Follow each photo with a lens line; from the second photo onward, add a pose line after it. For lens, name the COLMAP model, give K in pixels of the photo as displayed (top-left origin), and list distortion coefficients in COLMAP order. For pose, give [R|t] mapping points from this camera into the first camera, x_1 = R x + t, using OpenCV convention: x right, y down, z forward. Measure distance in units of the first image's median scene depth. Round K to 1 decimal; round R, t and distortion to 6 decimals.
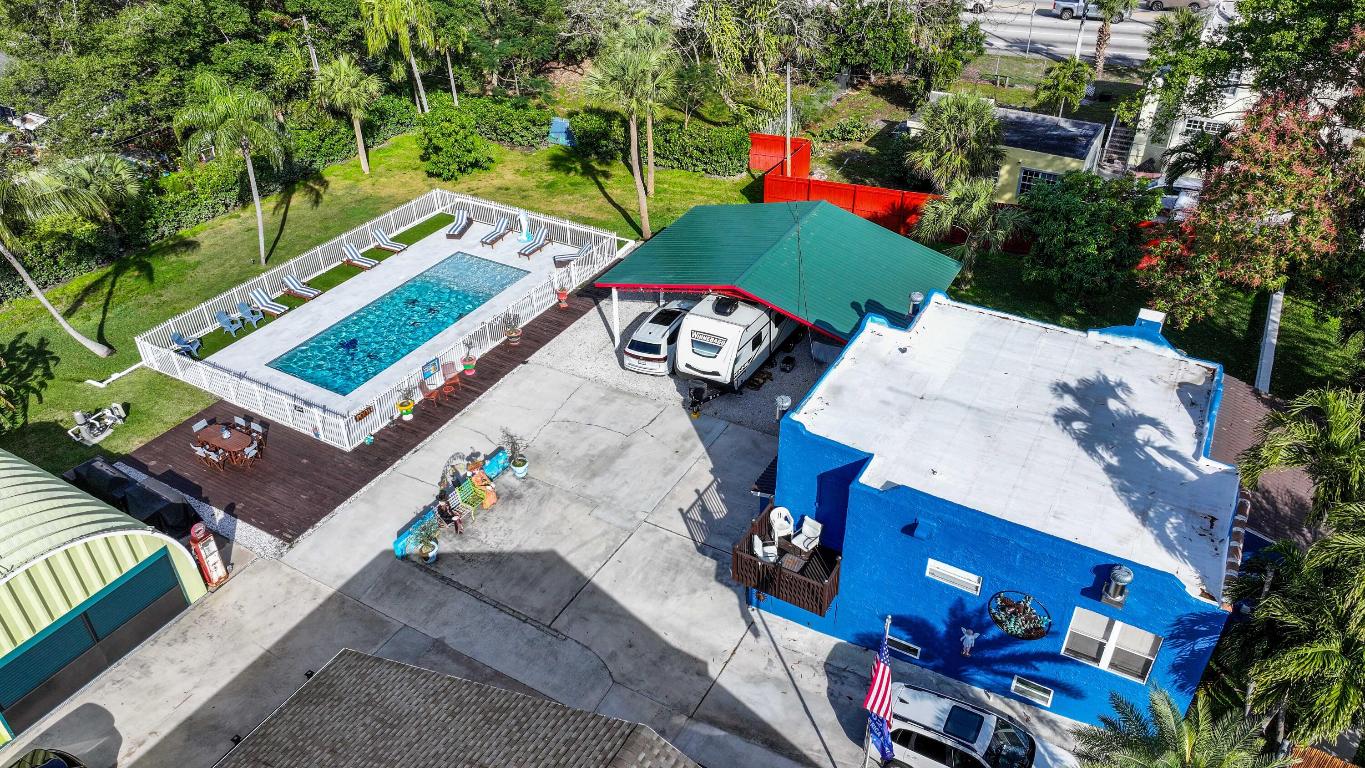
lens RADIAL K [[959.8, 0, 688.2], [0, 959.8, 381.3], [0, 0, 1]] dist [0.004633, 0.004671]
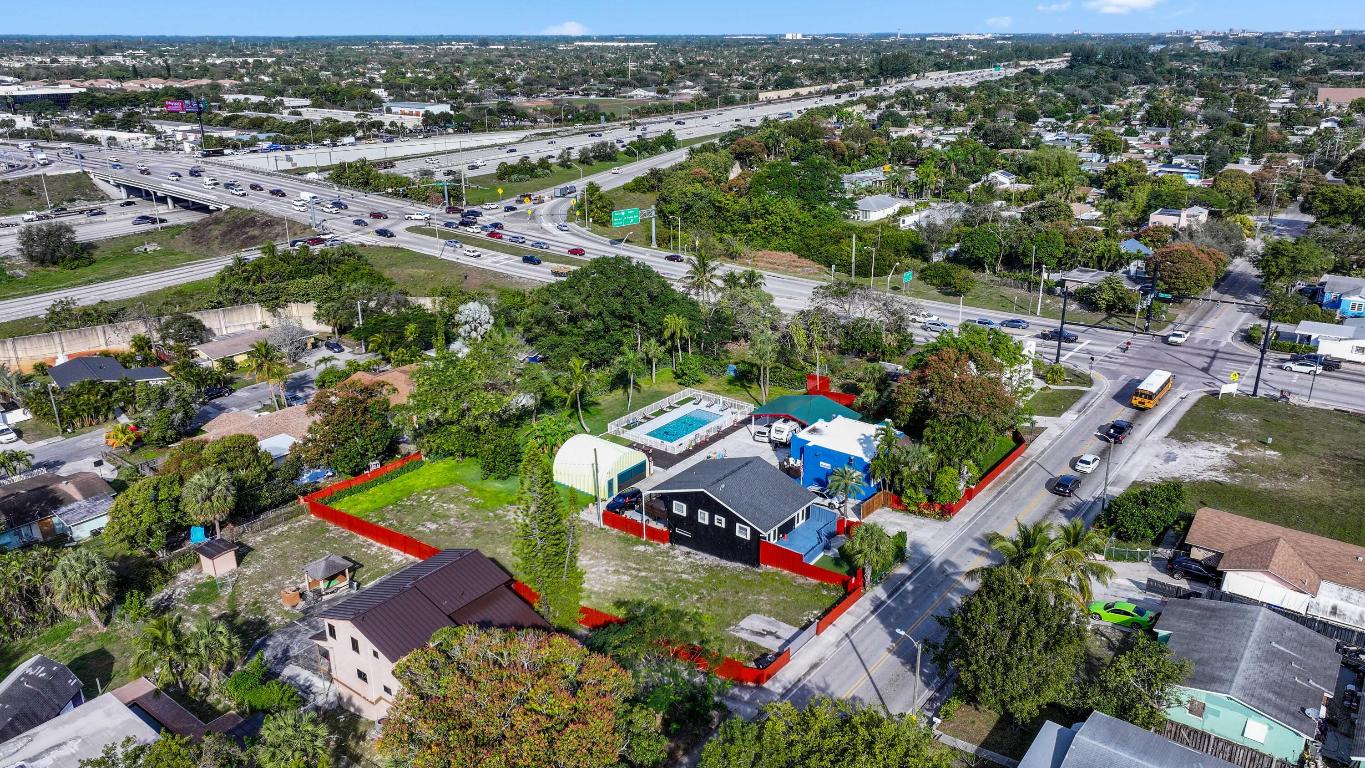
lens RADIAL K [[959.8, 0, 688.2], [0, 959.8, 381.3], [0, 0, 1]] dist [0.004633, 0.004671]
pose [[0.990418, 0.048075, -0.129461, 0.114780], [-0.078359, 0.967563, -0.240169, 0.561557], [0.113715, 0.248013, 0.962060, -2.096089]]
